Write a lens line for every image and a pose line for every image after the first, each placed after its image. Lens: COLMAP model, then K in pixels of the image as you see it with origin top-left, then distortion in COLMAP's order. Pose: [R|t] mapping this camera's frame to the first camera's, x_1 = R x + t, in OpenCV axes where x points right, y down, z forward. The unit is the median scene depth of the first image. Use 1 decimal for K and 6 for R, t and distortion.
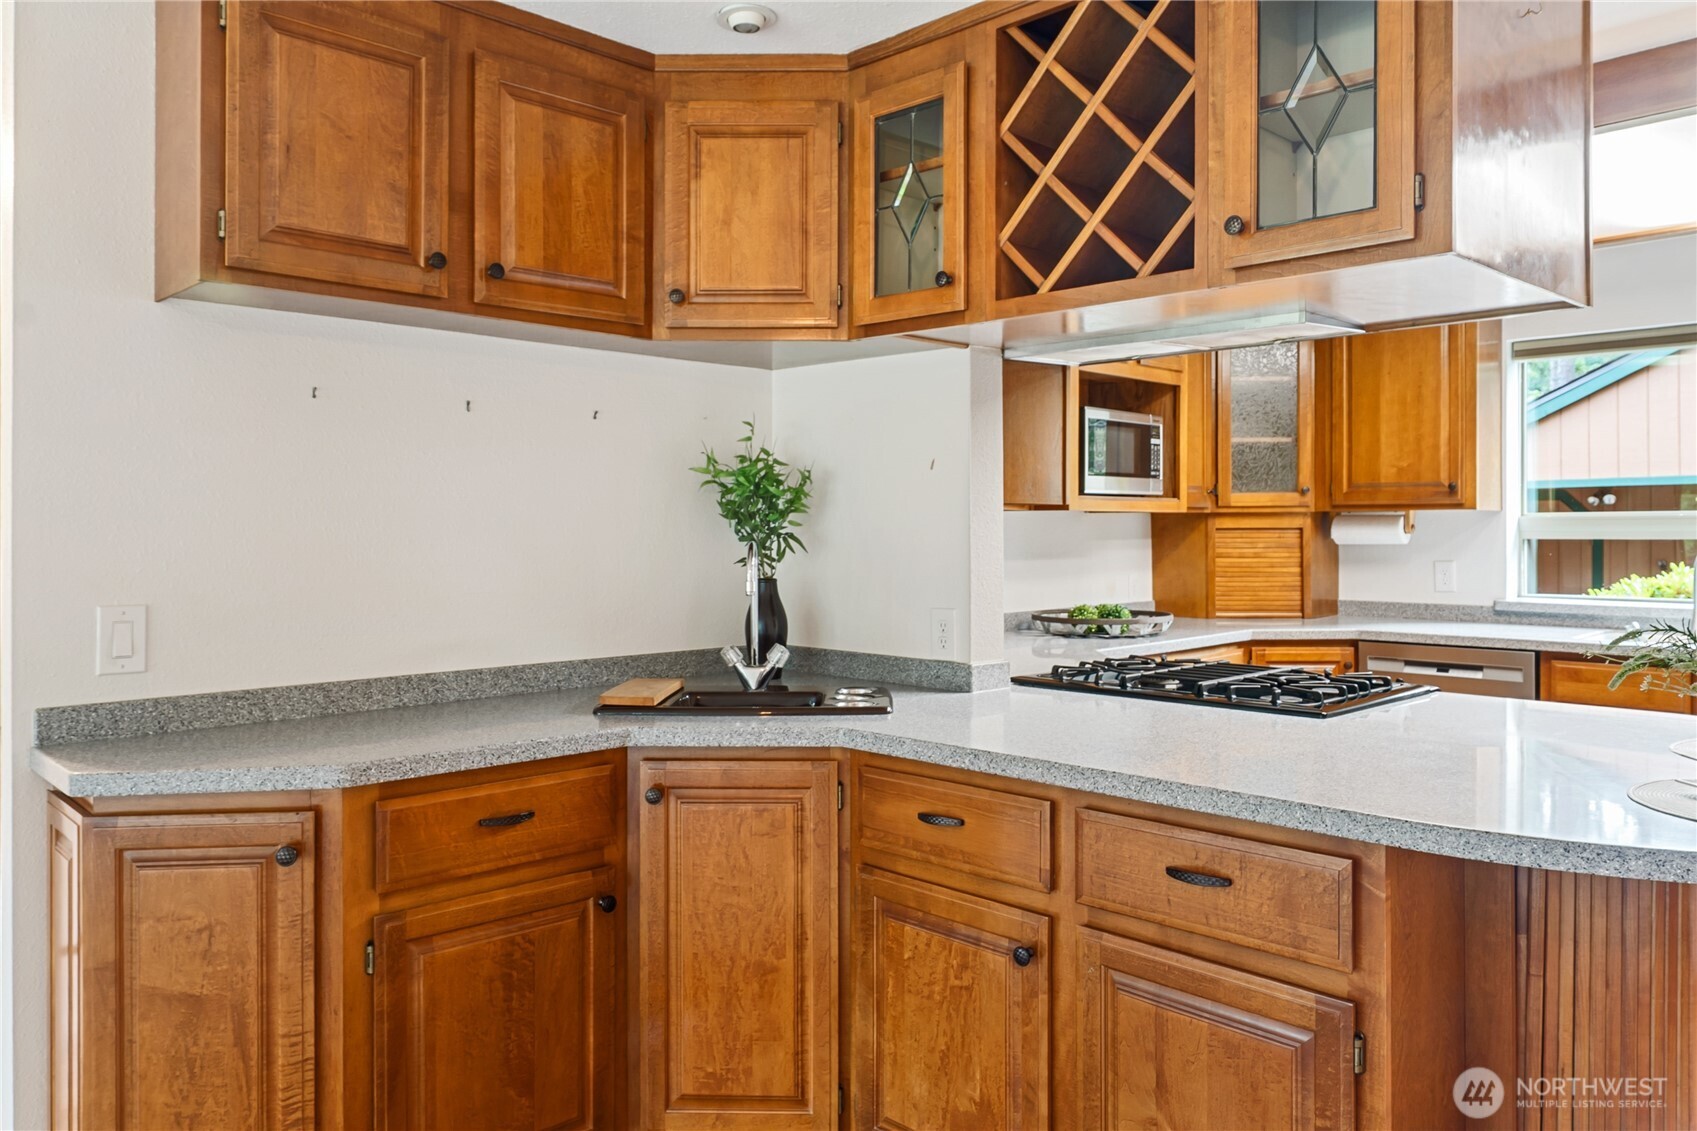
lens RADIAL K [[1189.8, 0, 852.5], [0, 1189.8, 533.6], [0, 0, 1]] dist [-0.000225, -0.003685]
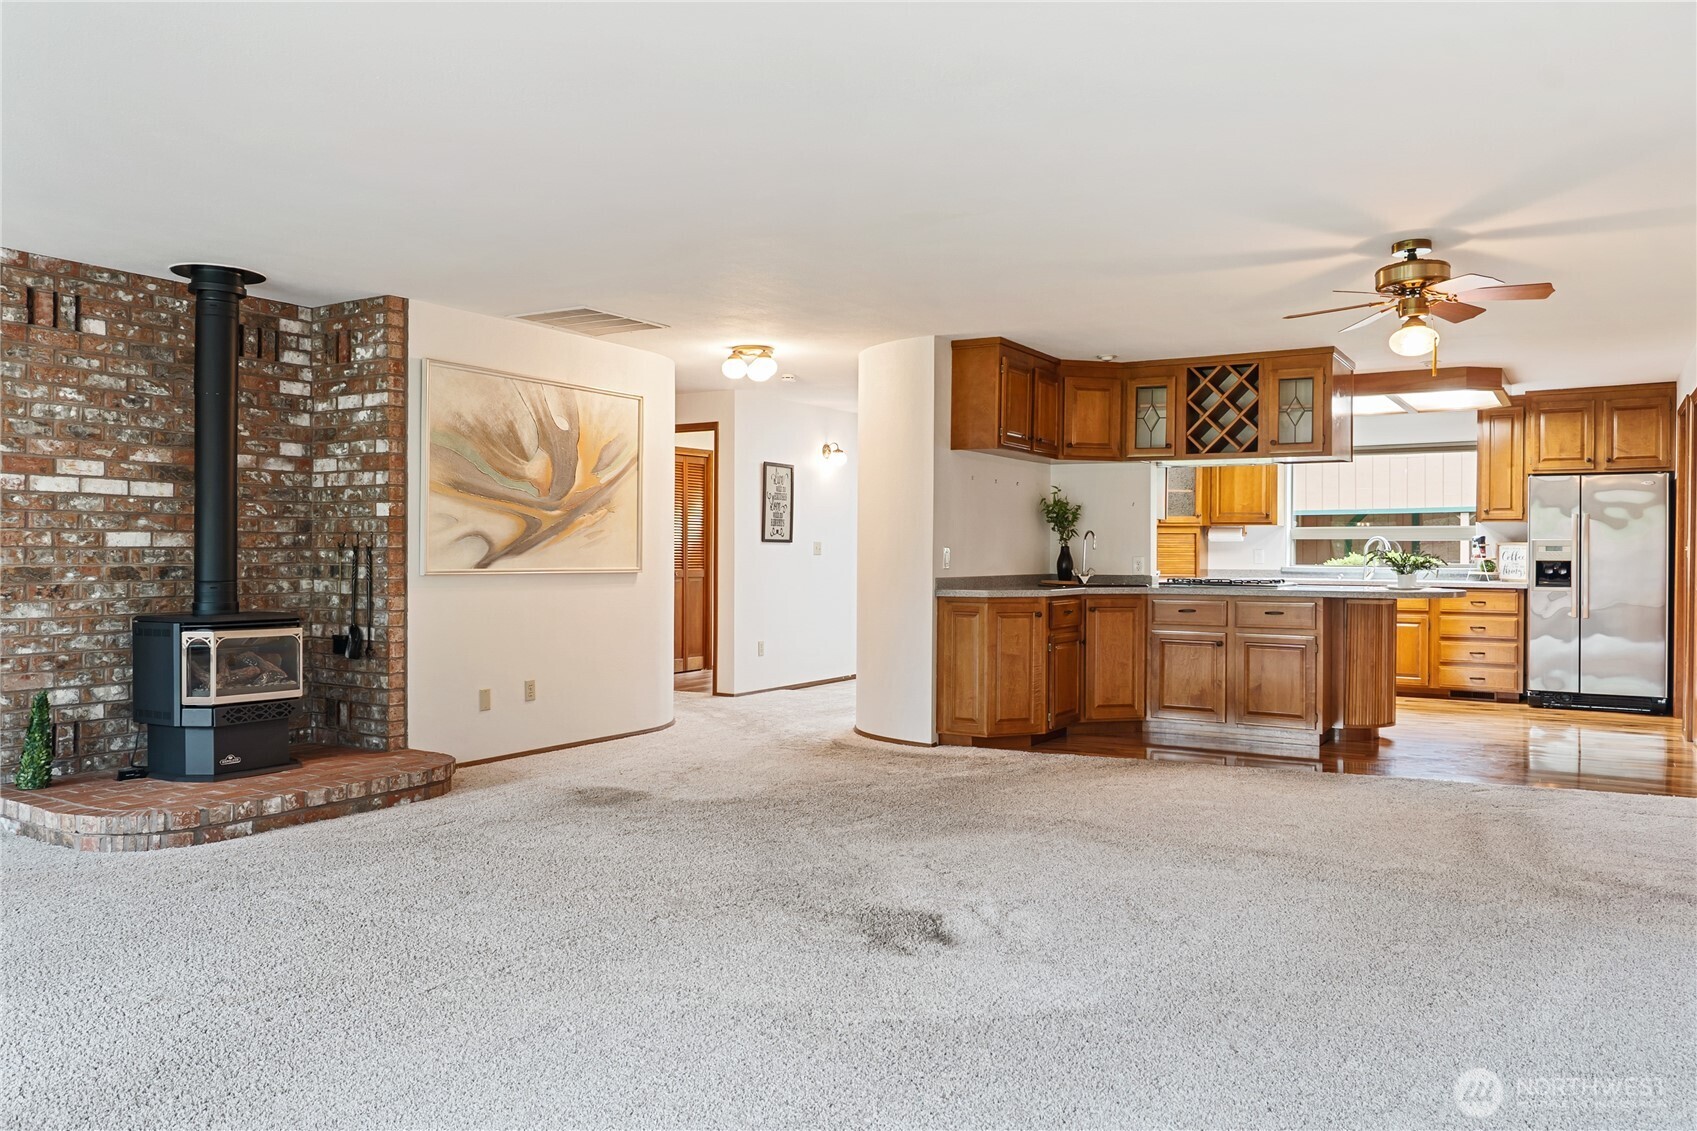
lens RADIAL K [[1189.8, 0, 836.6], [0, 1189.8, 558.3], [0, 0, 1]] dist [-0.000225, -0.003685]
pose [[0.972579, 0.005353, 0.232510, -0.772455], [-0.006389, 0.999973, 0.003700, 0.038086], [-0.232484, -0.005084, 0.972587, -0.947549]]
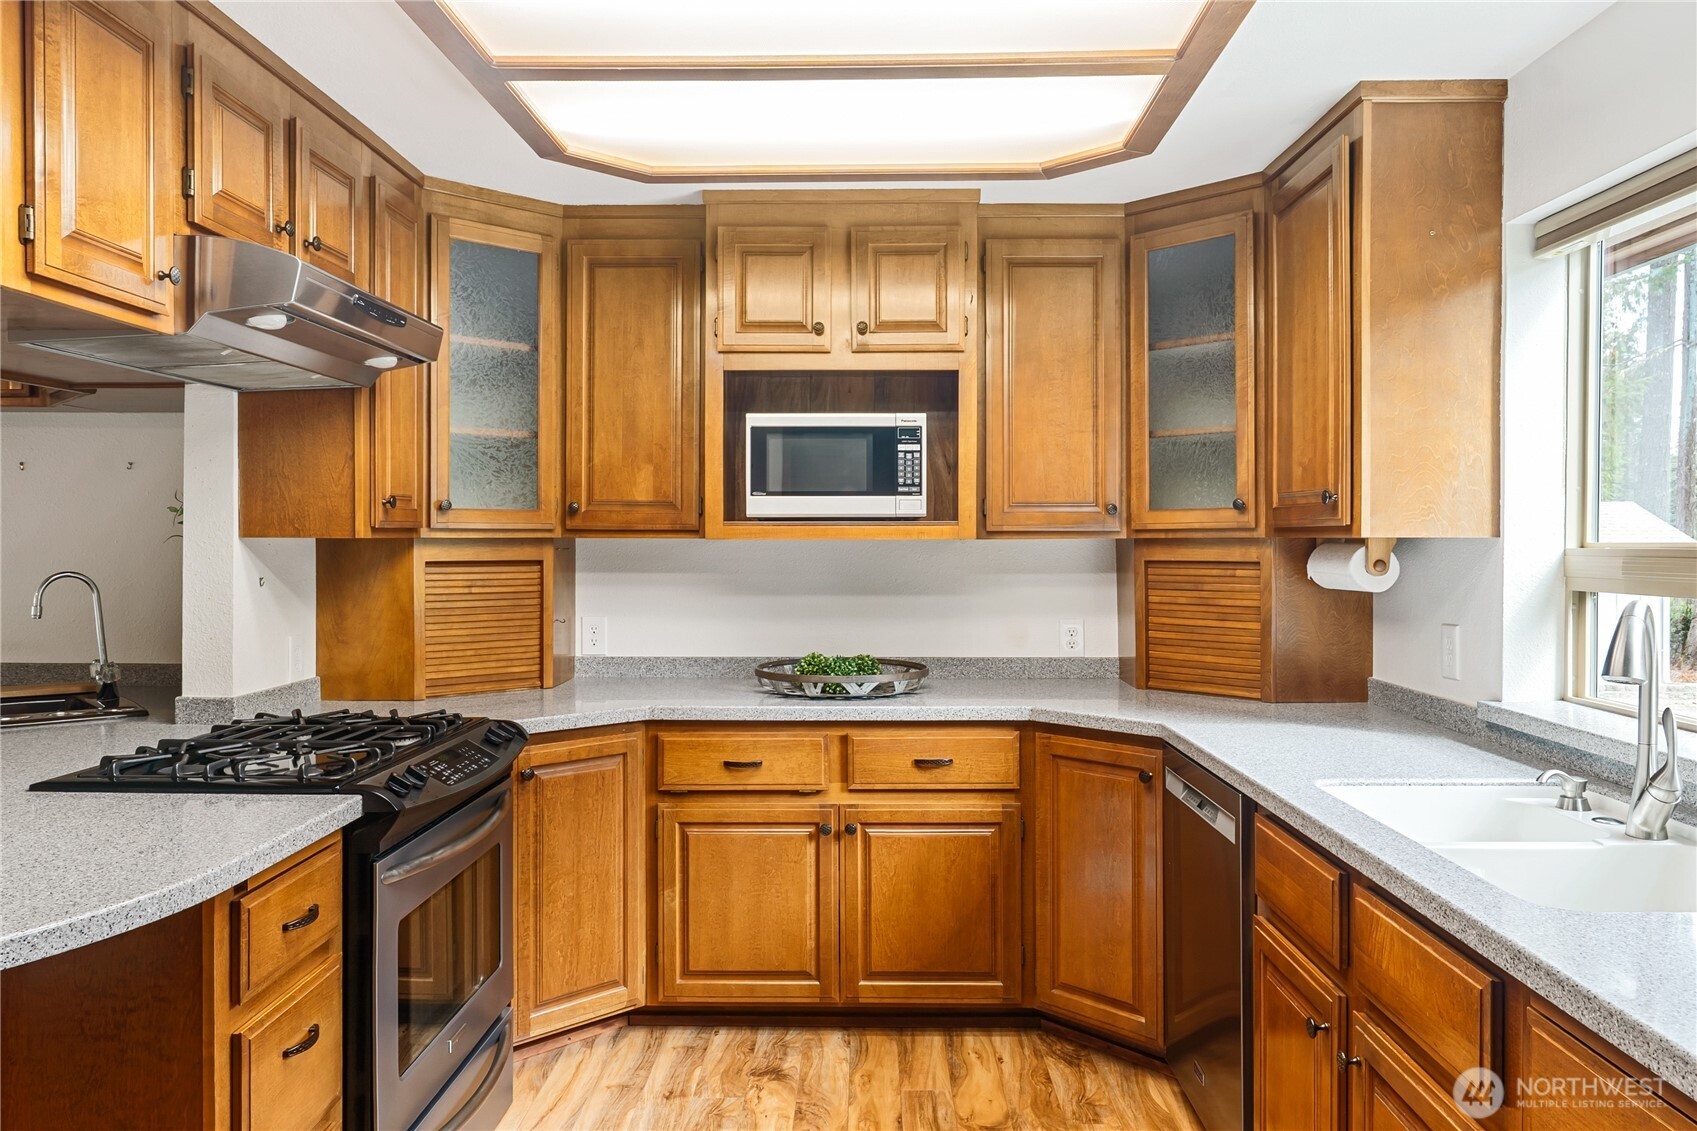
lens RADIAL K [[1189.8, 0, 849.1], [0, 1189.8, 549.6], [0, 0, 1]] dist [-0.000225, -0.003685]
pose [[0.705671, 0.010446, -0.708462, 0.731946], [-0.006201, 0.999944, 0.008568, -0.017105], [0.708512, -0.001653, 0.705696, 0.410990]]
